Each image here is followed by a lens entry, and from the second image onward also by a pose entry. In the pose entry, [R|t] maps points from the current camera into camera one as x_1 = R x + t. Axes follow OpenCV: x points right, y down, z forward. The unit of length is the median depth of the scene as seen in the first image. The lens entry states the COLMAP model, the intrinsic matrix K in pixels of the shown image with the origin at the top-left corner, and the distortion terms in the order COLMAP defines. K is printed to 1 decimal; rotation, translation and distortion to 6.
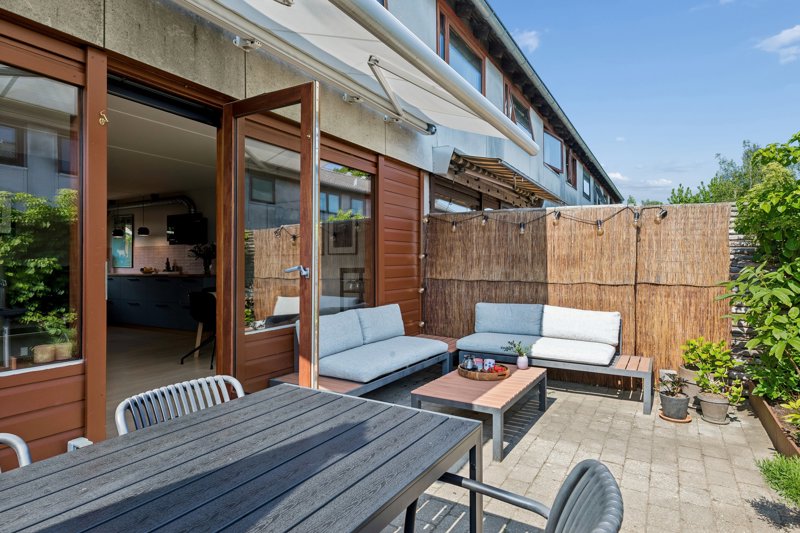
lens RADIAL K [[441.4, 0, 405.6], [0, 441.4, 266.2], [0, 0, 1]] dist [0.006968, 0.000738]
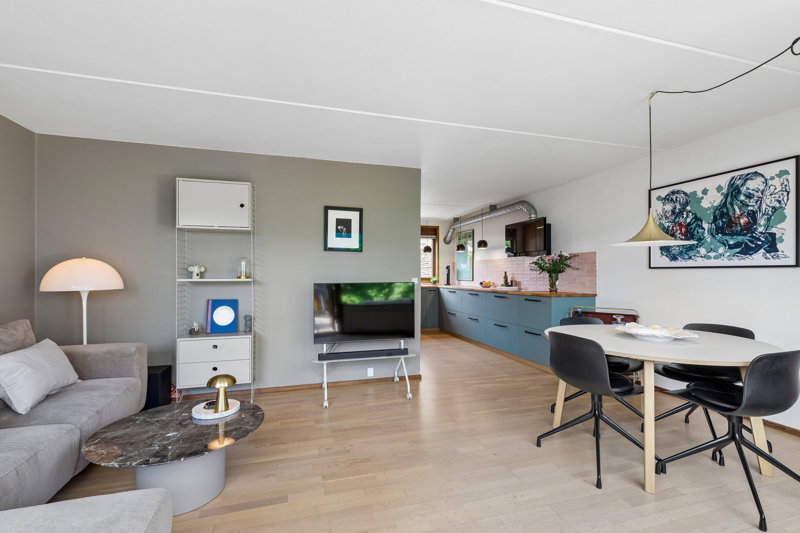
lens RADIAL K [[368.2, 0, 401.4], [0, 368.2, 271.1], [0, 0, 1]] dist [-0.001782, -0.000078]
pose [[0.735533, -0.003412, -0.677481, -0.179408], [-0.004261, 0.999944, -0.009662, -0.011600], [0.677476, 0.009993, 0.735477, 0.291800]]
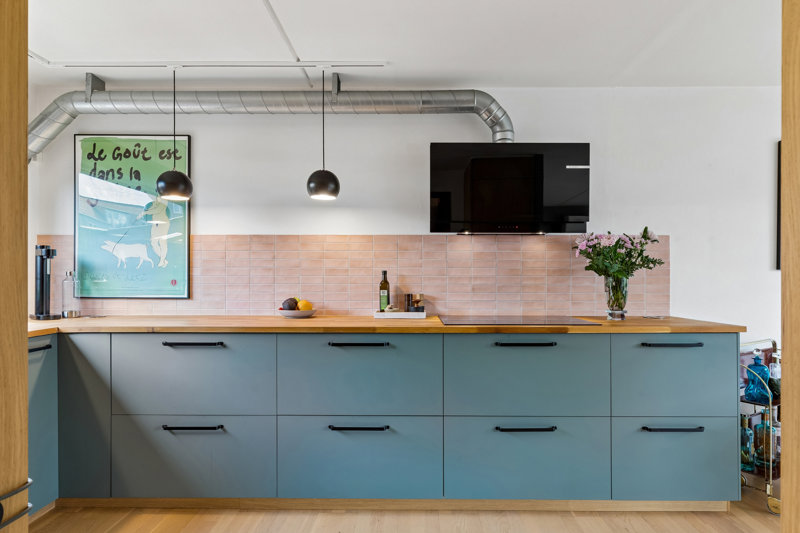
lens RADIAL K [[514.6, 0, 402.0], [0, 514.6, 267.3], [0, 0, 1]] dist [-0.003129, 0.000202]
pose [[0.856708, 0.011718, 0.515668, -0.719050], [-0.002326, 0.999820, -0.018855, -0.013822], [-0.515796, 0.014954, 0.856581, 0.664052]]
